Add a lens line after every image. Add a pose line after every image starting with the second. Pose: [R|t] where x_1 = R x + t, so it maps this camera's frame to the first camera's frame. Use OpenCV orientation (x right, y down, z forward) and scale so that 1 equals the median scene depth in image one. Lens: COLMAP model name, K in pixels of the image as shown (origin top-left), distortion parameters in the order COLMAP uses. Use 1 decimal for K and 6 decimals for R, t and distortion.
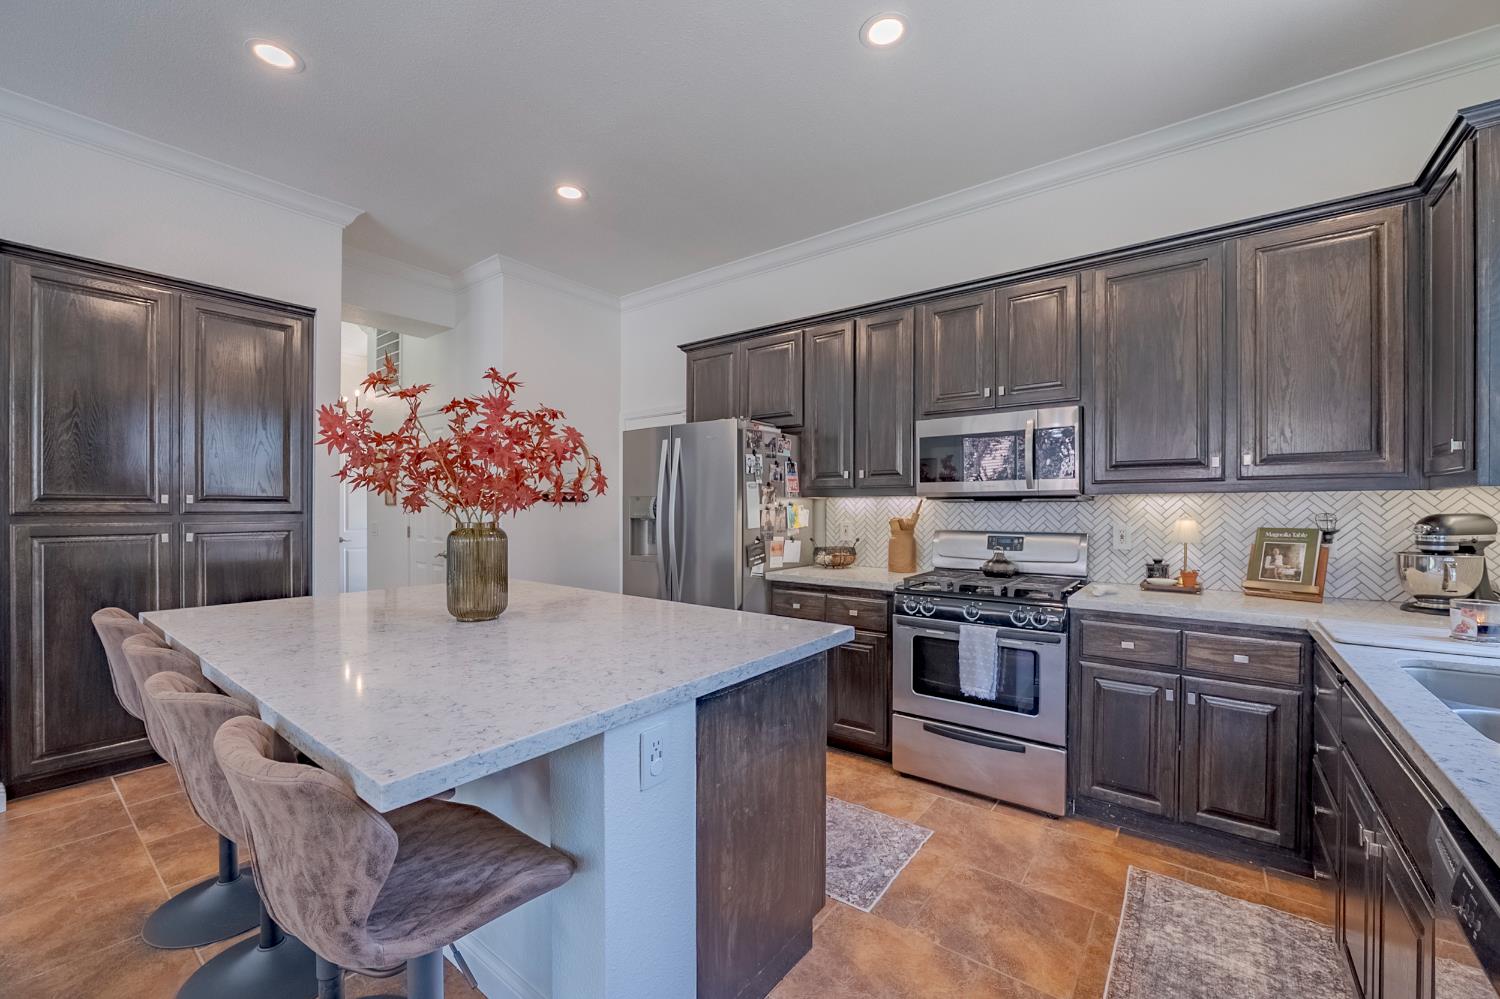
lens RADIAL K [[604.7, 0, 750.4], [0, 604.7, 508.6], [0, 0, 1]] dist [-0.012192, 0.000295]
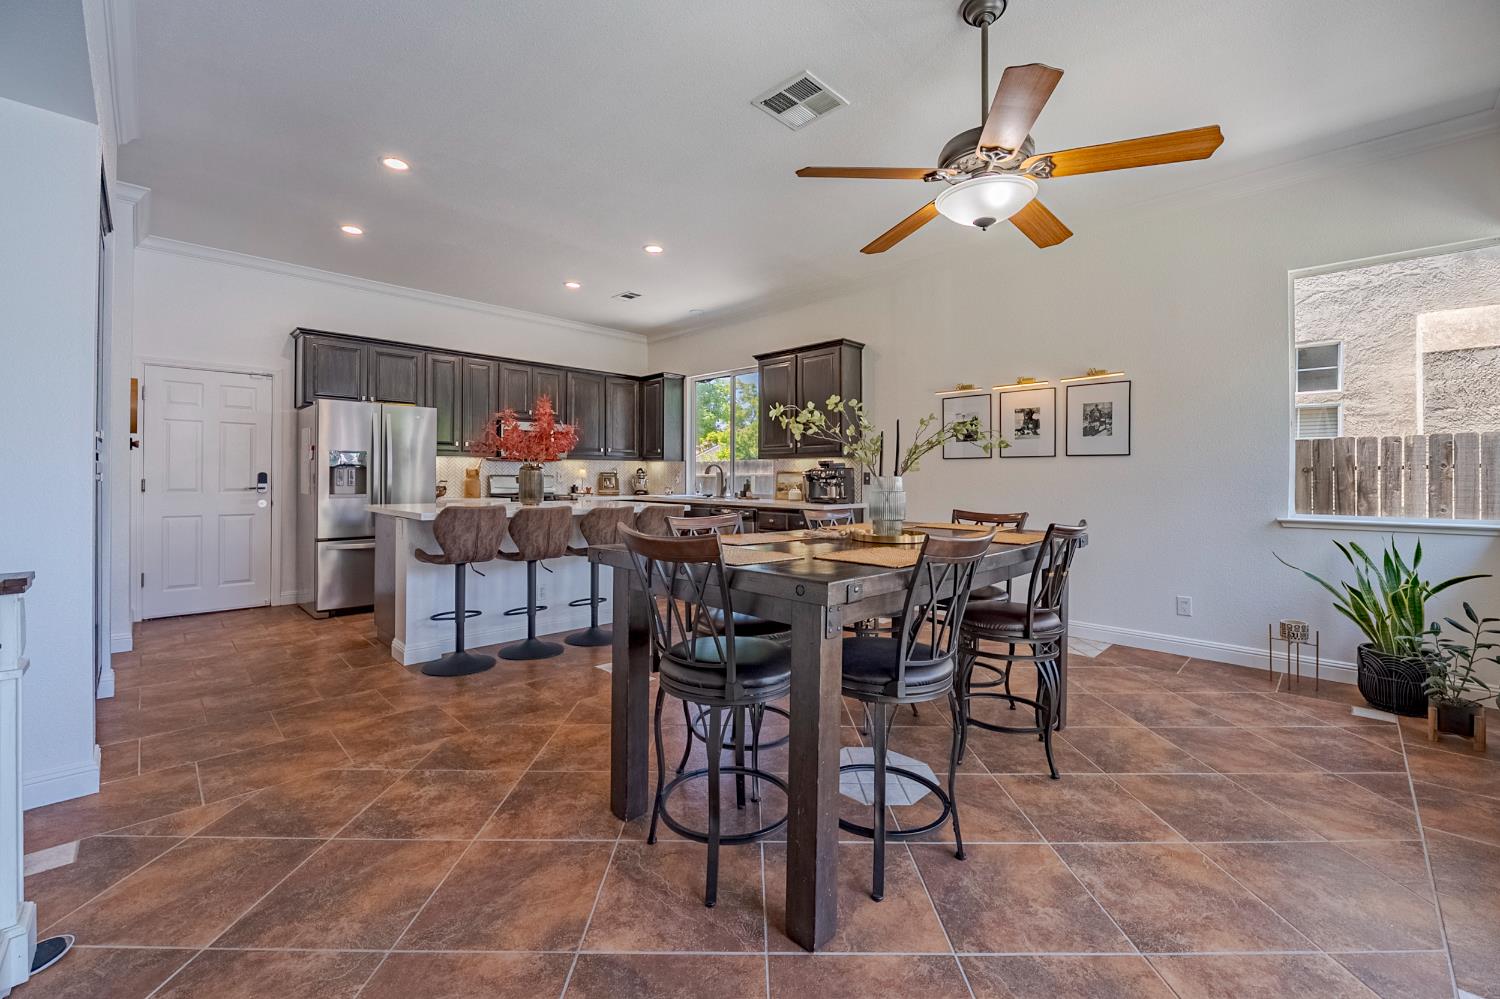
lens RADIAL K [[601.6, 0, 750.9], [0, 601.6, 476.2], [0, 0, 1]] dist [-0.011712, 0.000066]
pose [[0.124015, 0.001937, 0.992278, -2.004831], [-0.002821, 0.999995, -0.001599, 0.053454], [-0.992276, -0.002601, 0.124020, -0.106149]]
